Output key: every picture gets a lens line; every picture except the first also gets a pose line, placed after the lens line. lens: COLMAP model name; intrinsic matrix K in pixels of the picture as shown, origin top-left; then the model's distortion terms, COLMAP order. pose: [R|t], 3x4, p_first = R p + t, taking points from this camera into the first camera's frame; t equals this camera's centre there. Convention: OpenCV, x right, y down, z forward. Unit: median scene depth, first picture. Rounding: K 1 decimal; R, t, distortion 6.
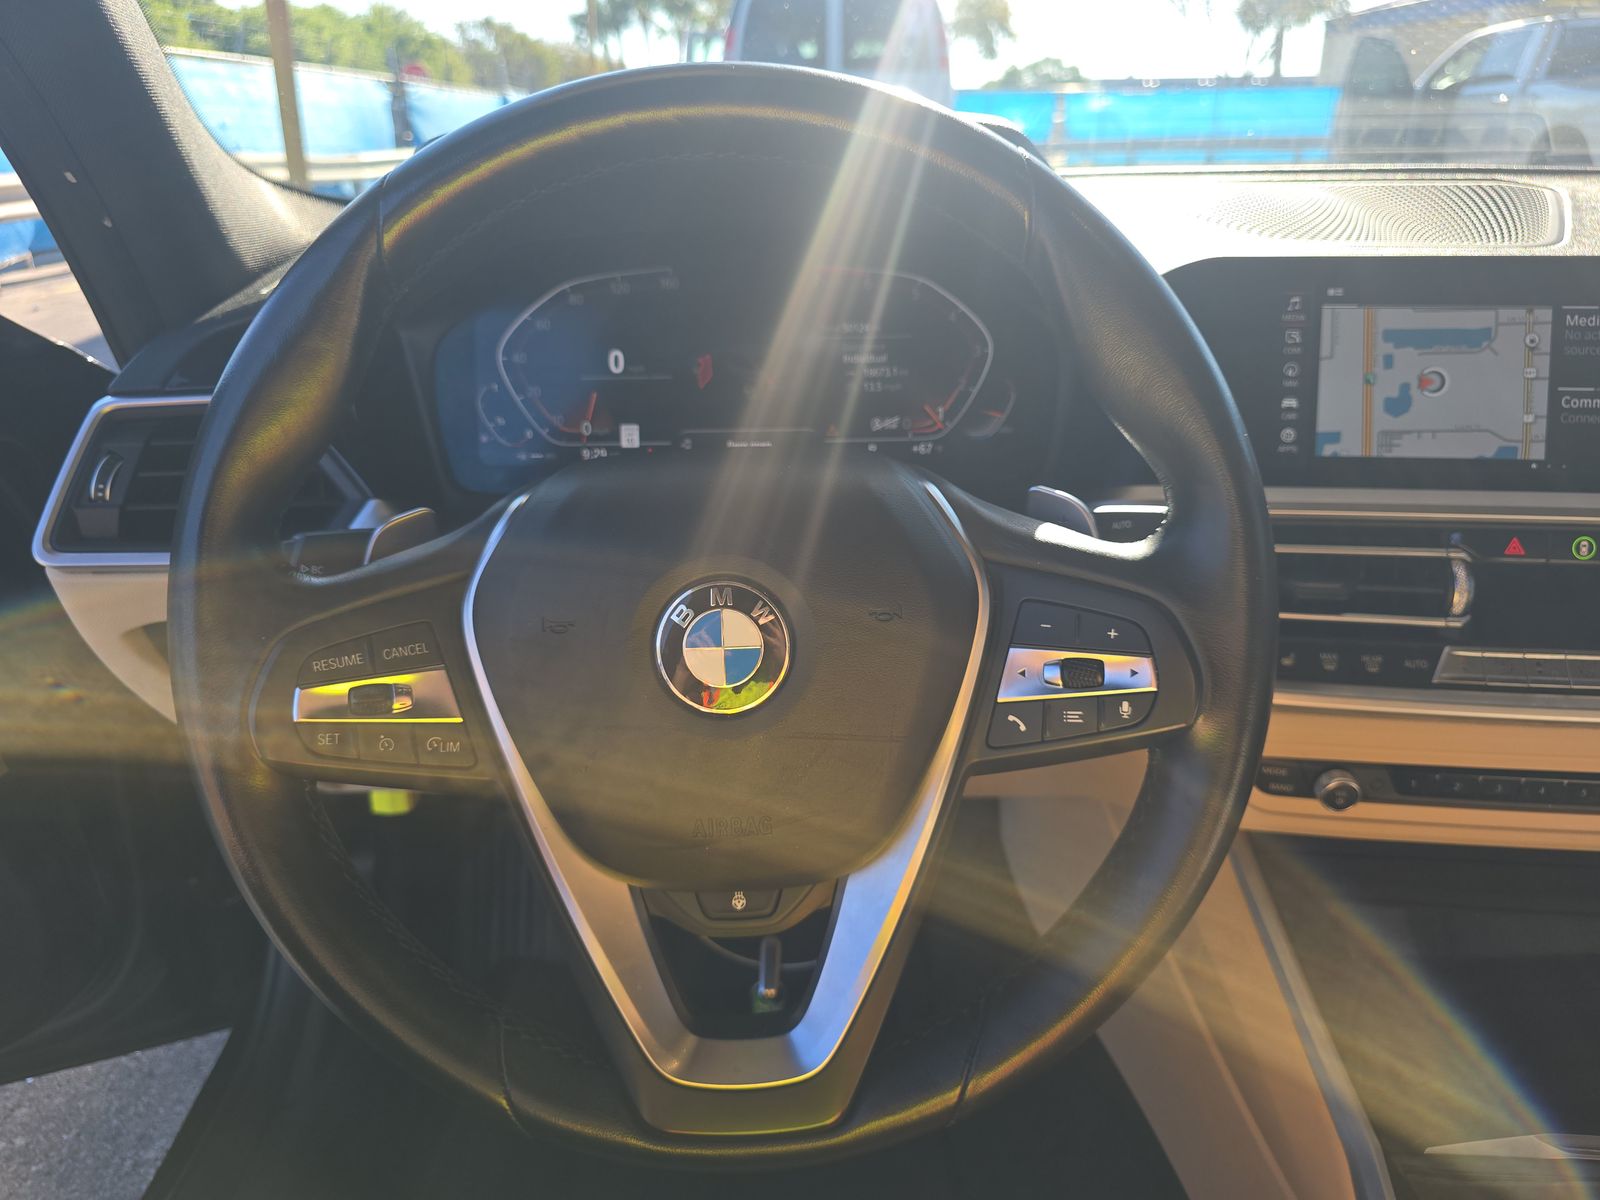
lens RADIAL K [[1092.0, 0, 794.1], [0, 1092.0, 599.3], [0, 0, 1]] dist [0.021015, -0.032987]
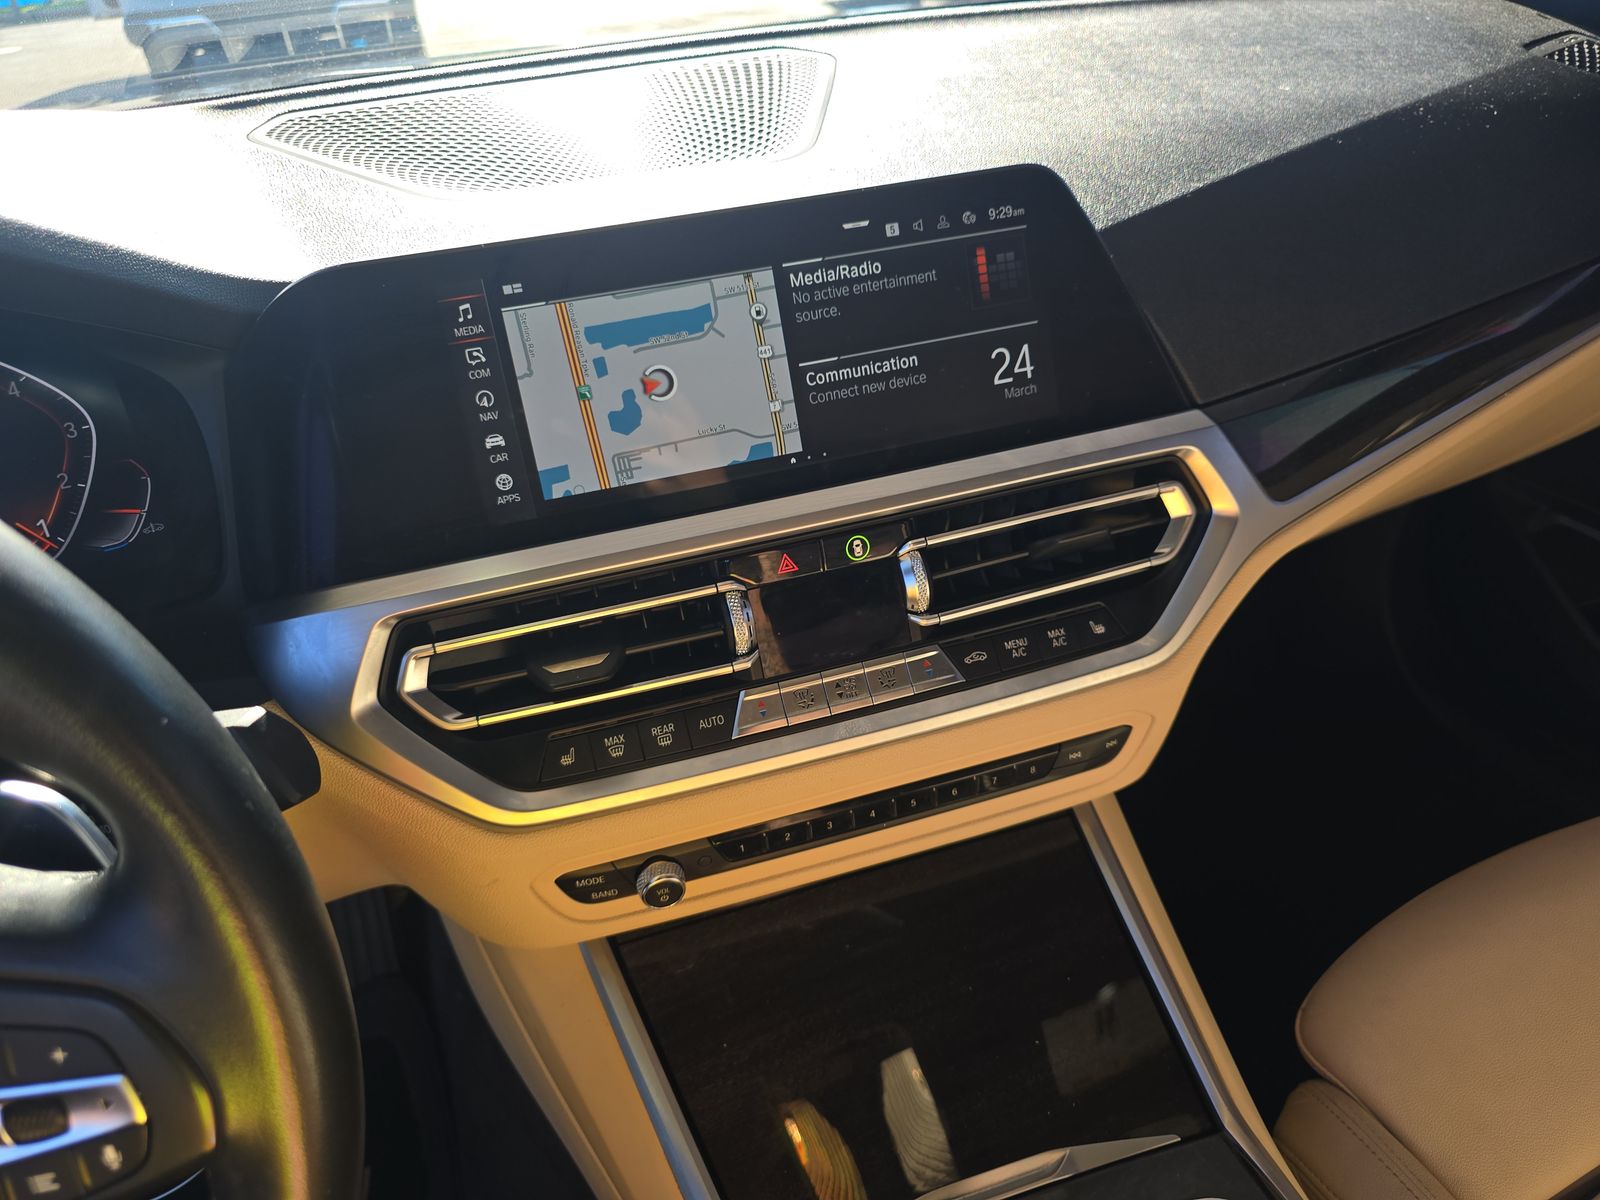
lens RADIAL K [[1092.0, 0, 800.8], [0, 1092.0, 601.5], [0, 0, 1]] dist [0.021015, -0.032987]
pose [[0.915114, -0.260772, 0.307512, 0.386999], [0.207746, 0.958613, 0.194684, -0.178249], [-0.345553, -0.114273, 0.931415, 0.193007]]
